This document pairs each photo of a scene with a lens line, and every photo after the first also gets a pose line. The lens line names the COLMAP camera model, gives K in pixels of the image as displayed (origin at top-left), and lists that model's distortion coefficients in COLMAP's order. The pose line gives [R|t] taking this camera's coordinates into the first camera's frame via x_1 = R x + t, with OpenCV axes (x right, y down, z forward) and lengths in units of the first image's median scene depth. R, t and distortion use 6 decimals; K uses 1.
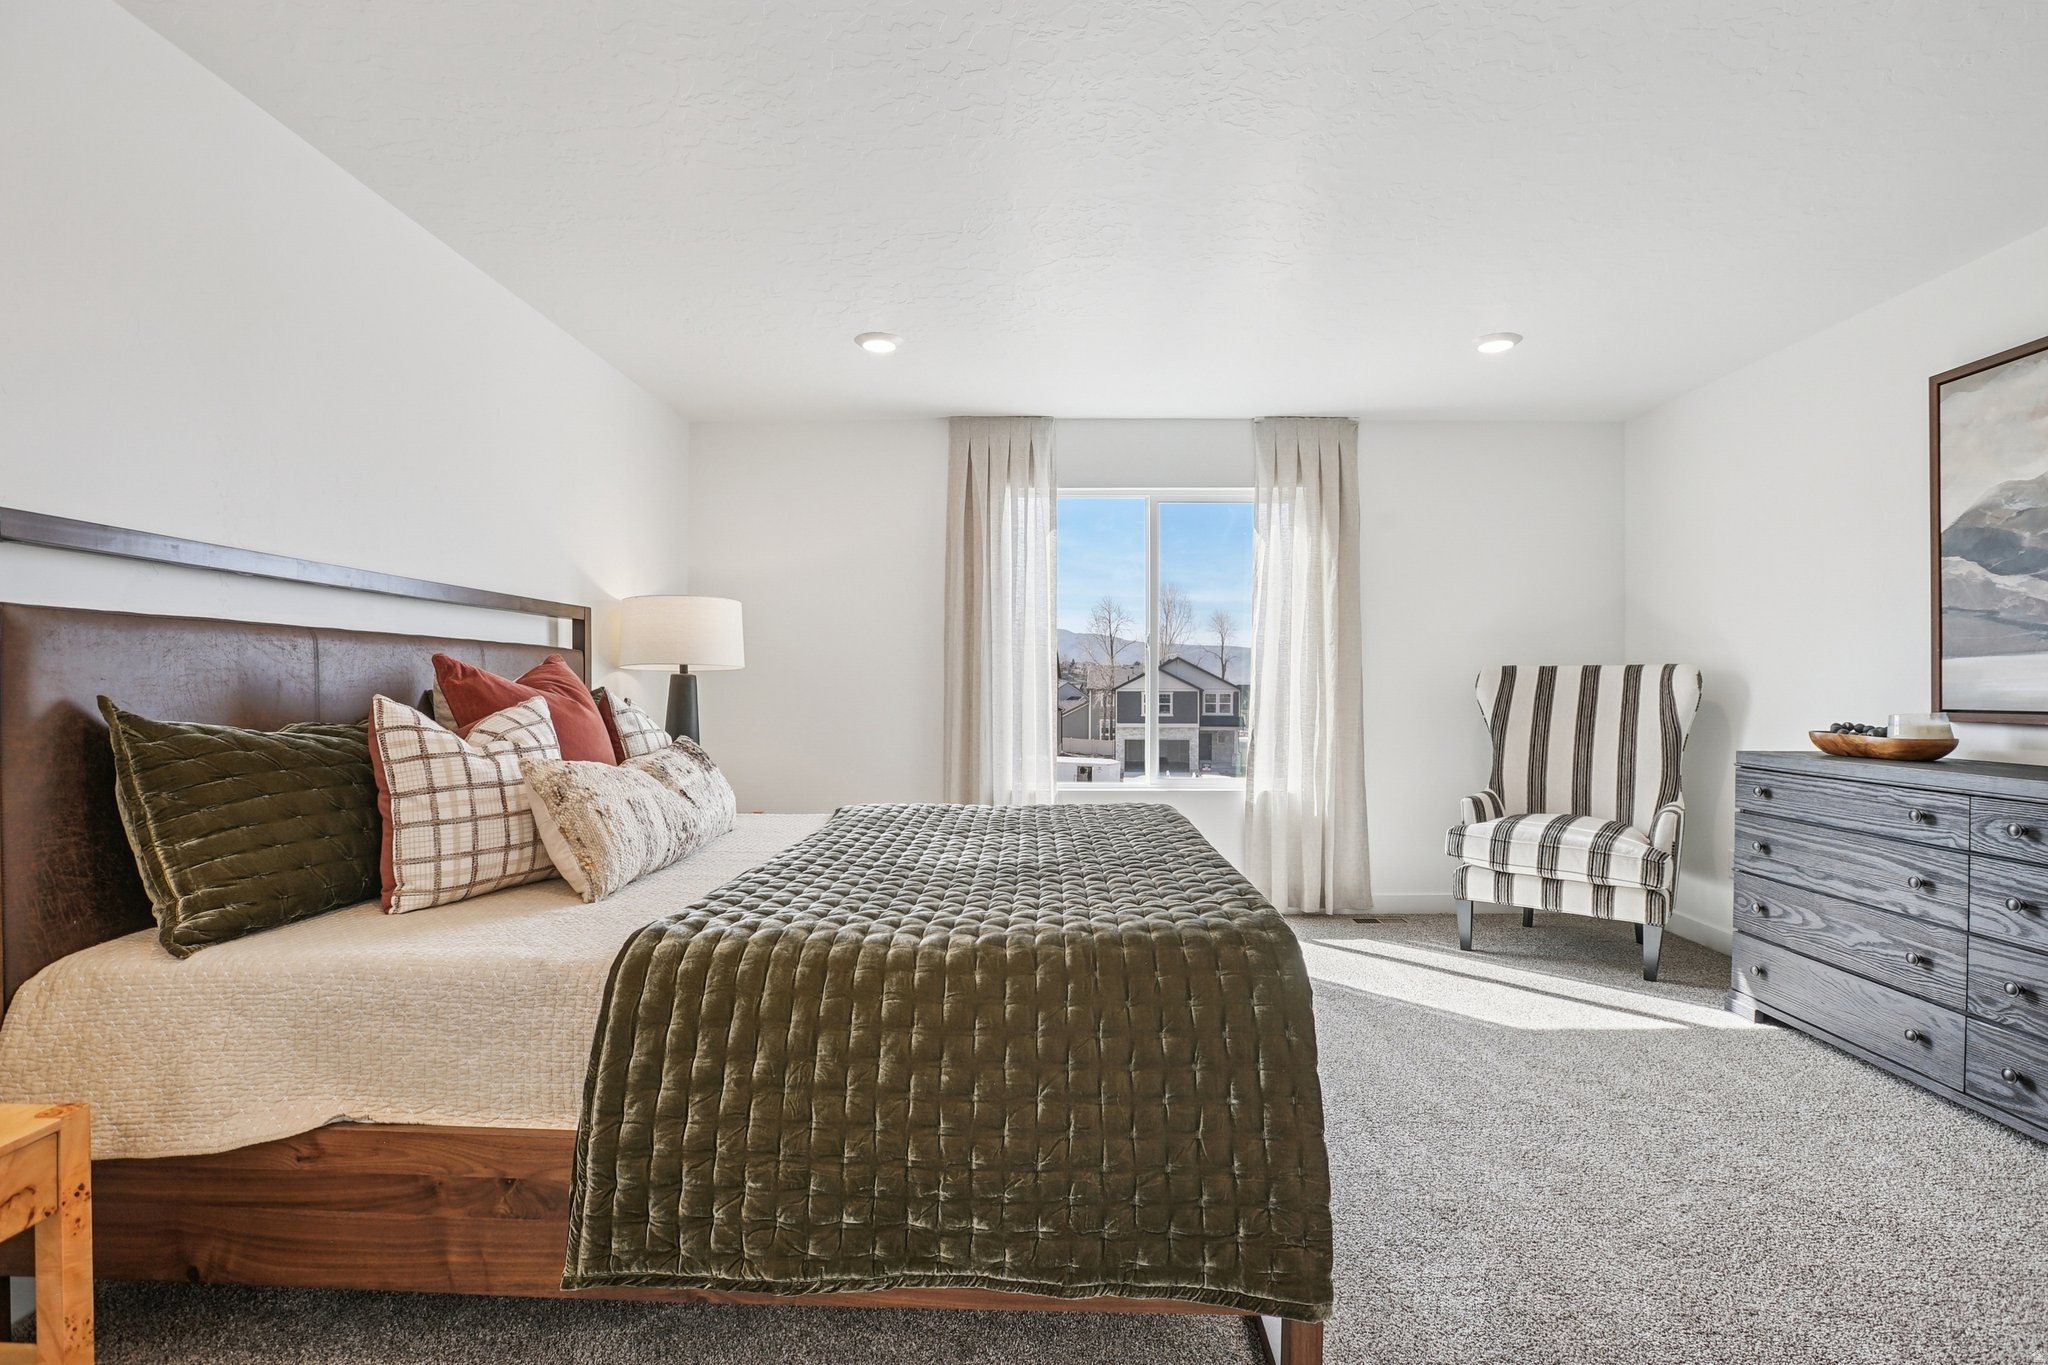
lens RADIAL K [[948.5, 0, 1030.5], [0, 948.5, 684.7], [0, 0, 1]] dist [-0.070675, 0.032444]
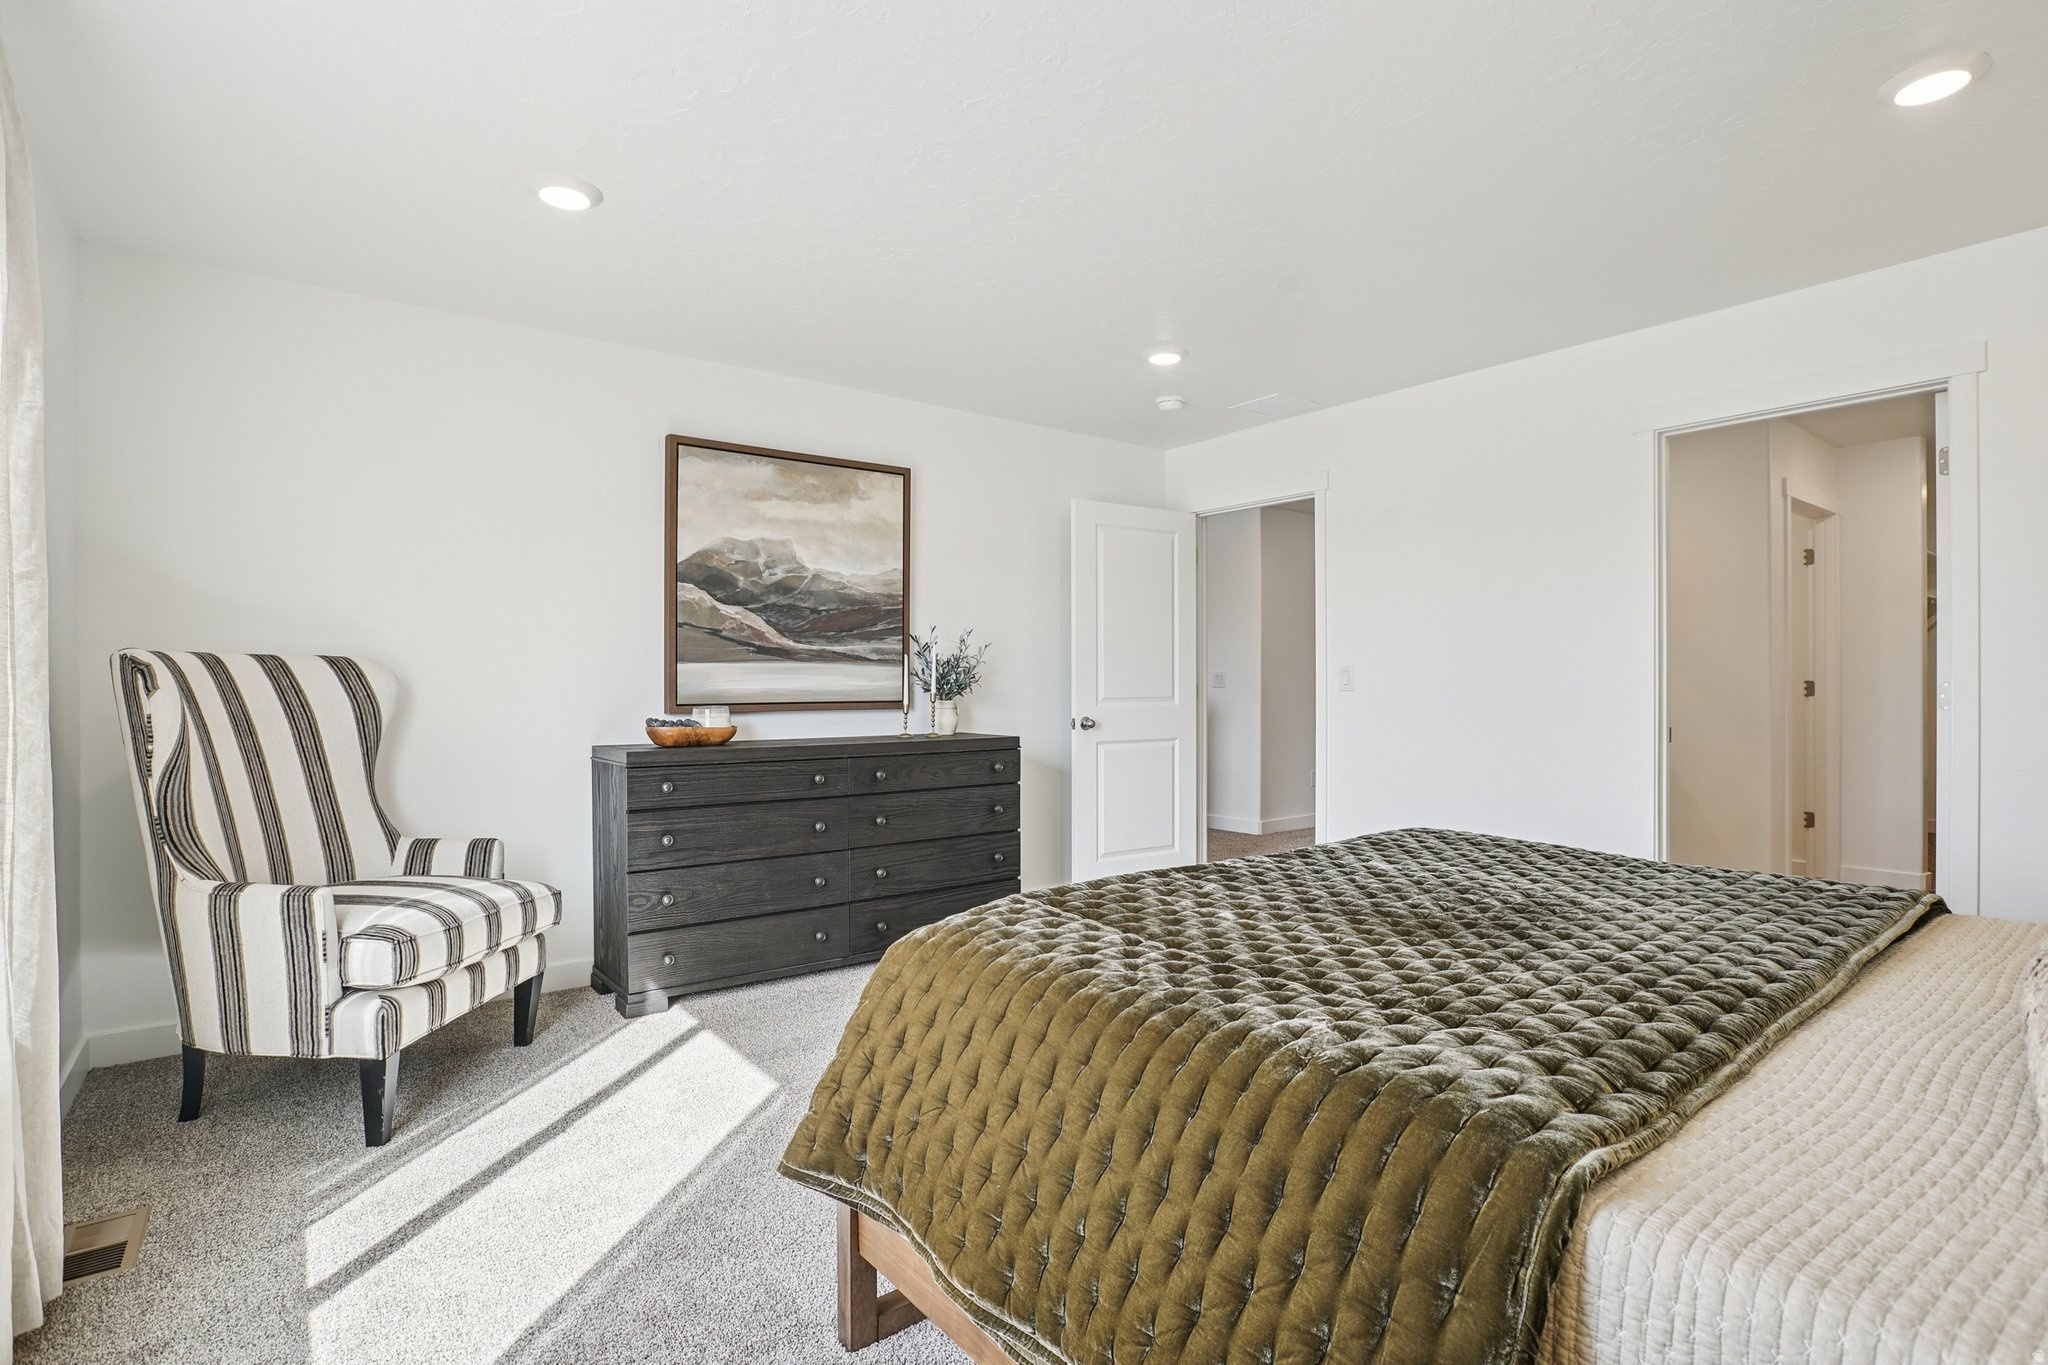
lens RADIAL K [[968.0, 0, 1030.0], [0, 968.0, 687.7], [0, 0, 1]] dist [-0.043166, 0.018111]
pose [[-0.612491, -0.001689, 0.790476, -0.265383], [0.000846, 0.999996, 0.002792, 0.001065], [-0.790477, 0.002379, -0.612487, 1.123466]]
